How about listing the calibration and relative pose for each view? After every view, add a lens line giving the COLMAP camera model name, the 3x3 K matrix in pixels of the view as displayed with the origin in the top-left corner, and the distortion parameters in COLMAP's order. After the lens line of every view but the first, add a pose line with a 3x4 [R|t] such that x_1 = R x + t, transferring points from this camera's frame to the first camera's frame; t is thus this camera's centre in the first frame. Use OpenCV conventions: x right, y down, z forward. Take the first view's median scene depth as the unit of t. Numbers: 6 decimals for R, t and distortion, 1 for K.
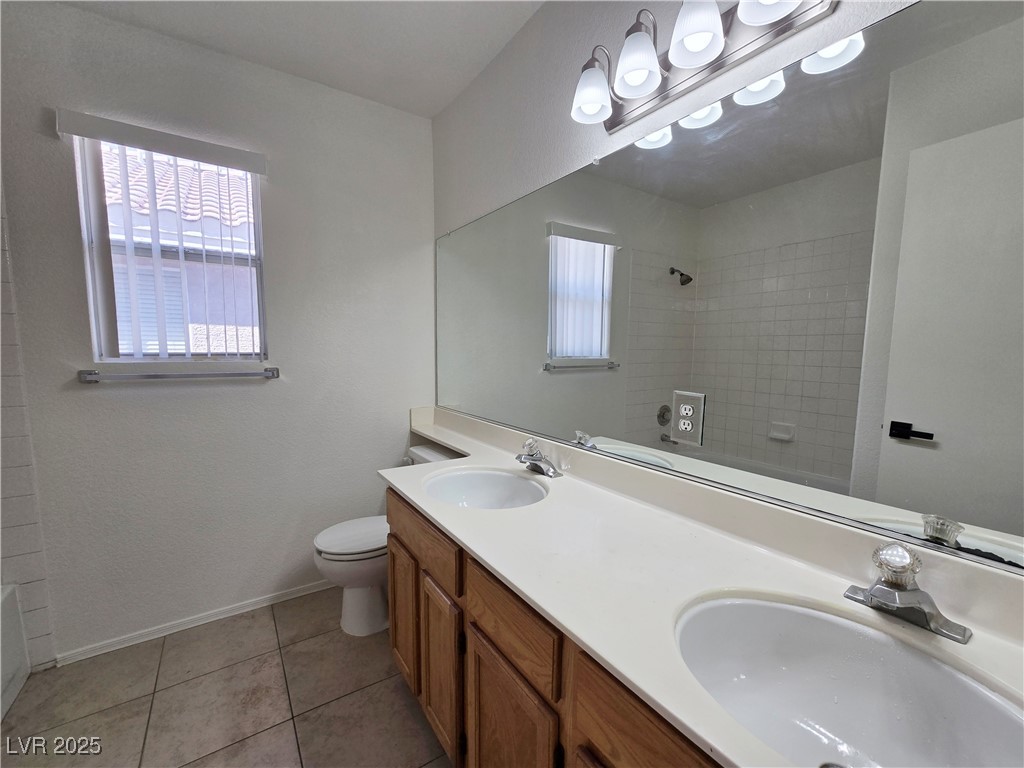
lens RADIAL K [[418.7, 0, 517.0], [0, 418.7, 393.2], [0, 0, 1]] dist [-0.001101, -0.000132]
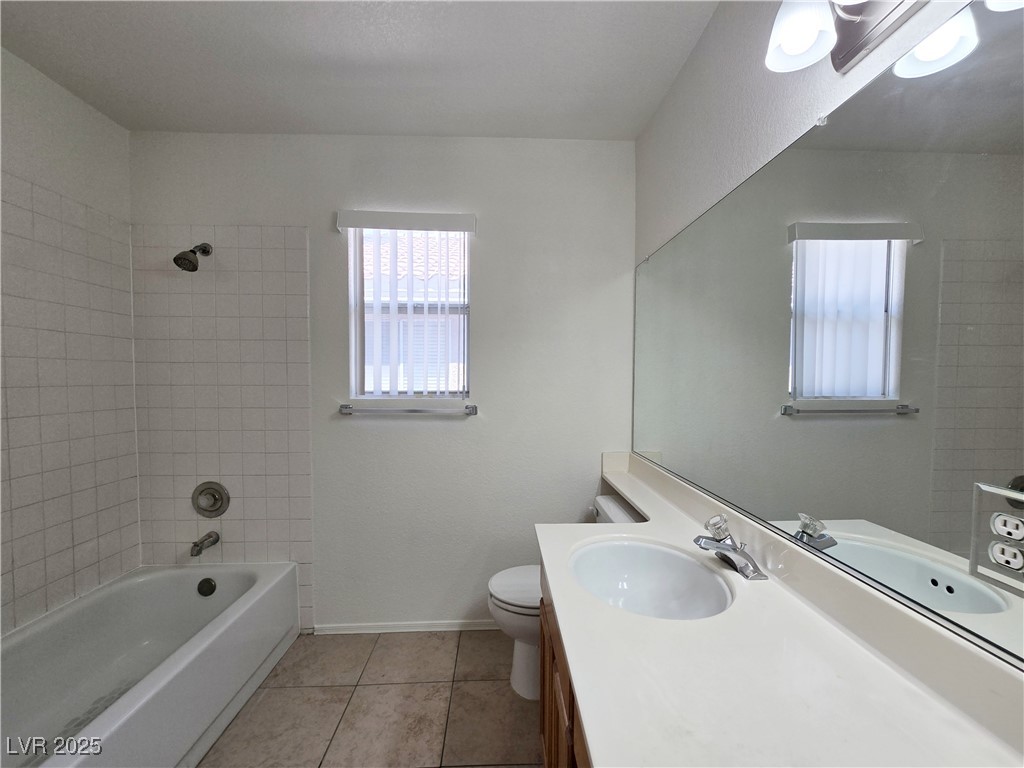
lens RADIAL K [[424.4, 0, 524.7], [0, 424.4, 393.9], [0, 0, 1]] dist [-0.000577, 0.000267]
pose [[0.853224, 0.015684, -0.521310, 0.104625], [-0.053229, 0.996947, -0.057126, -0.036616], [0.518822, 0.076490, 0.851453, 0.148762]]
